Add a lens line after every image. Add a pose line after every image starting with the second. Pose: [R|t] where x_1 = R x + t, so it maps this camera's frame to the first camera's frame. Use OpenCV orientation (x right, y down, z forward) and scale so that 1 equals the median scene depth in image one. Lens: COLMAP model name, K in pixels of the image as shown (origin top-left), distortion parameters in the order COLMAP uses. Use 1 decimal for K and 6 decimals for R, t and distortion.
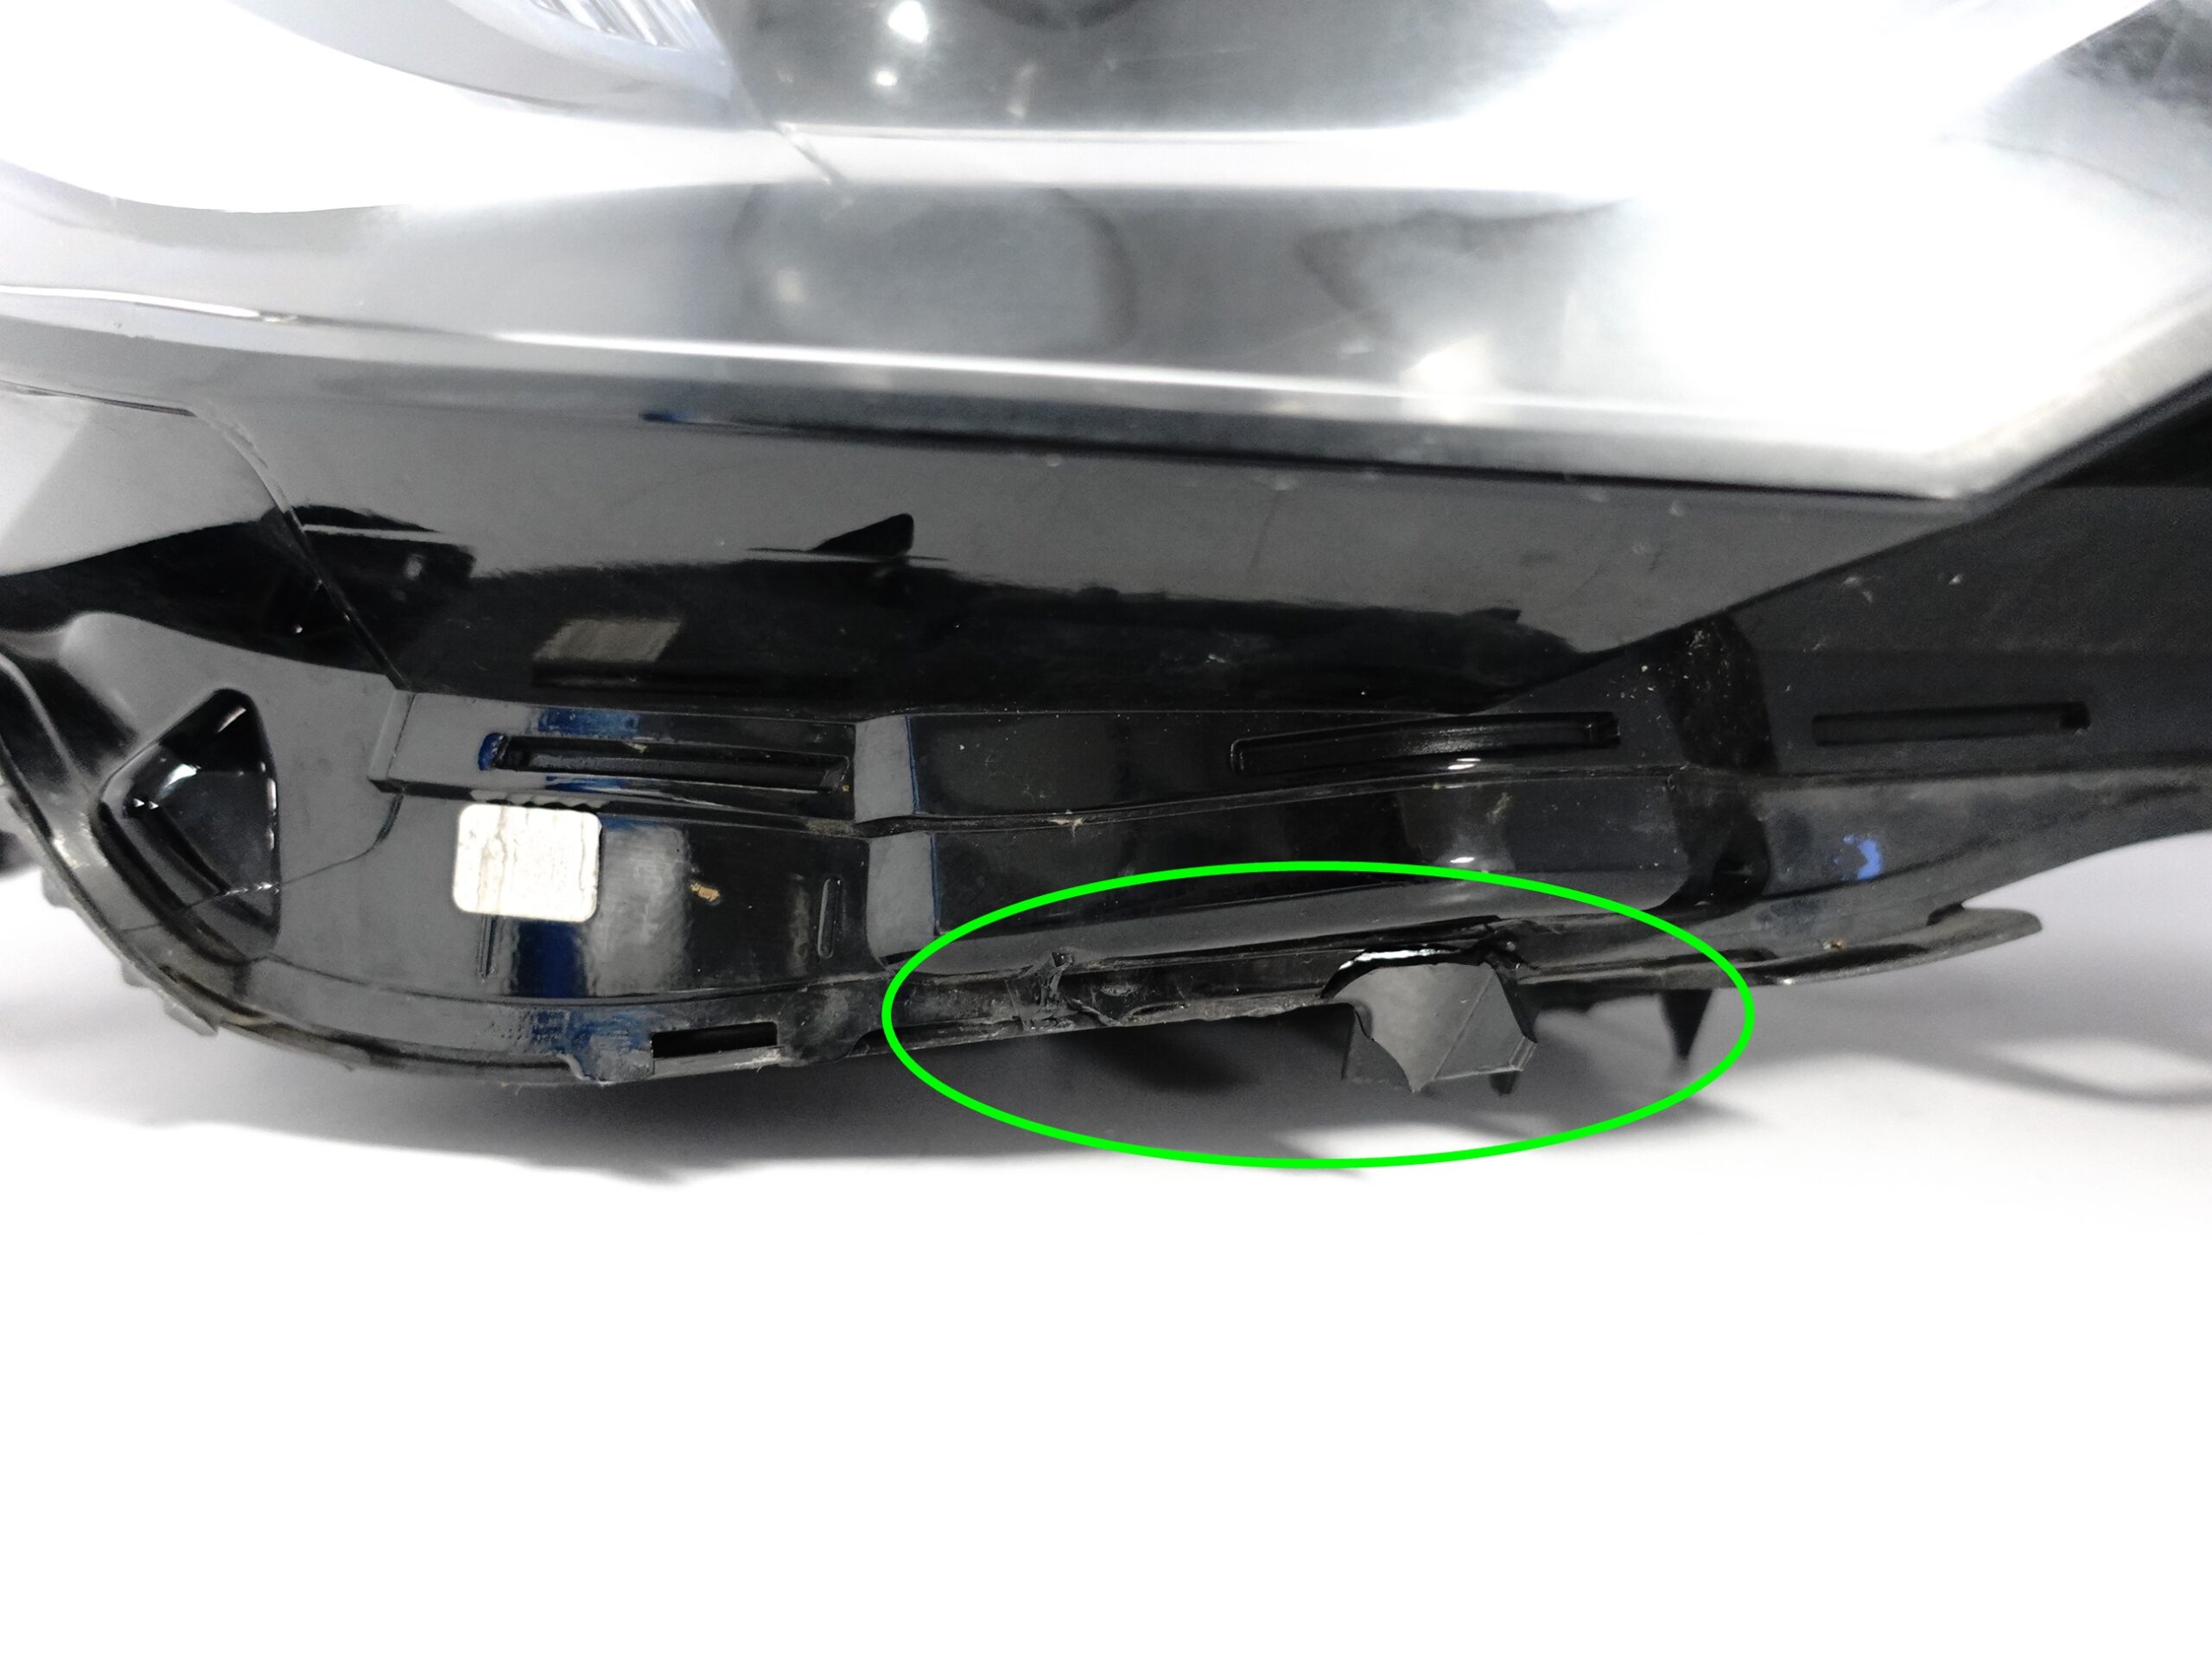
lens RADIAL K [[1707.4, 0, 1103.6], [0, 1707.4, 825.2], [0, 0, 1]] dist [-0.009225, 0.001871]
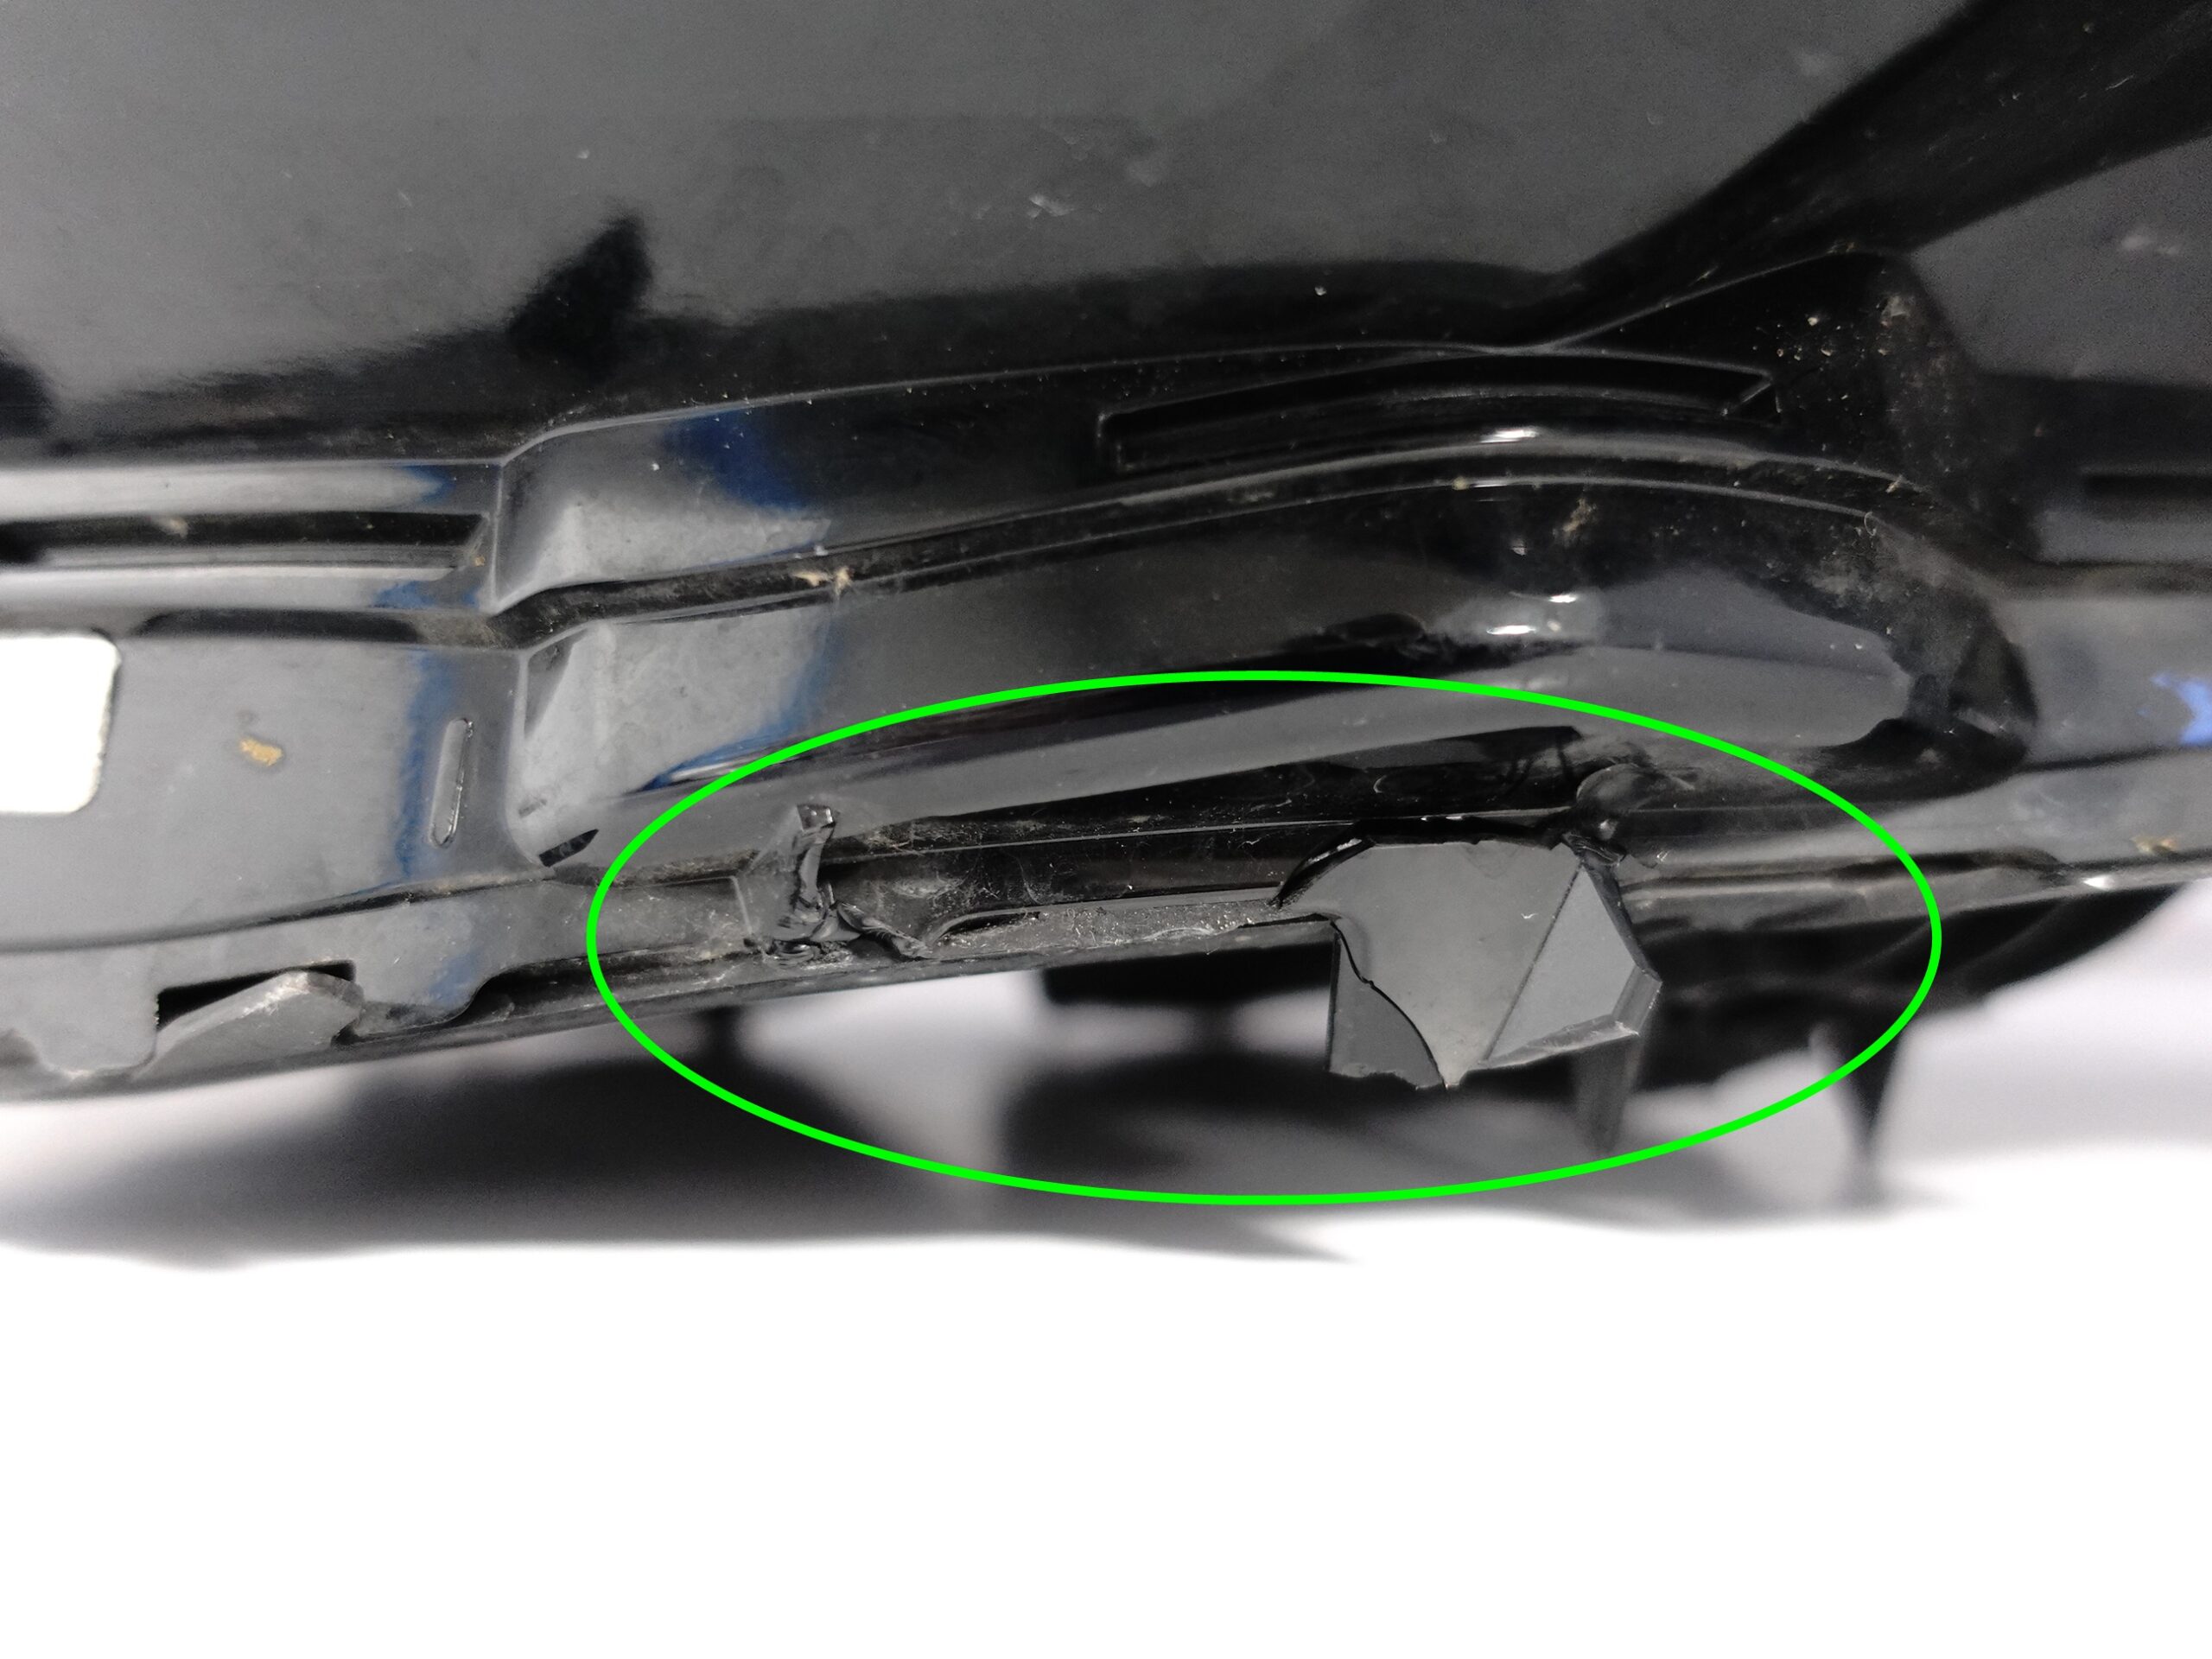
lens RADIAL K [[1707.4, 0, 1110.4], [0, 1707.4, 836.8], [0, 0, 1]] dist [-0.009225, 0.001871]
pose [[0.999333, -0.006729, -0.035899, 0.091939], [0.000622, 0.985876, -0.167479, 0.174575], [0.036519, 0.167345, 0.985222, 0.427984]]
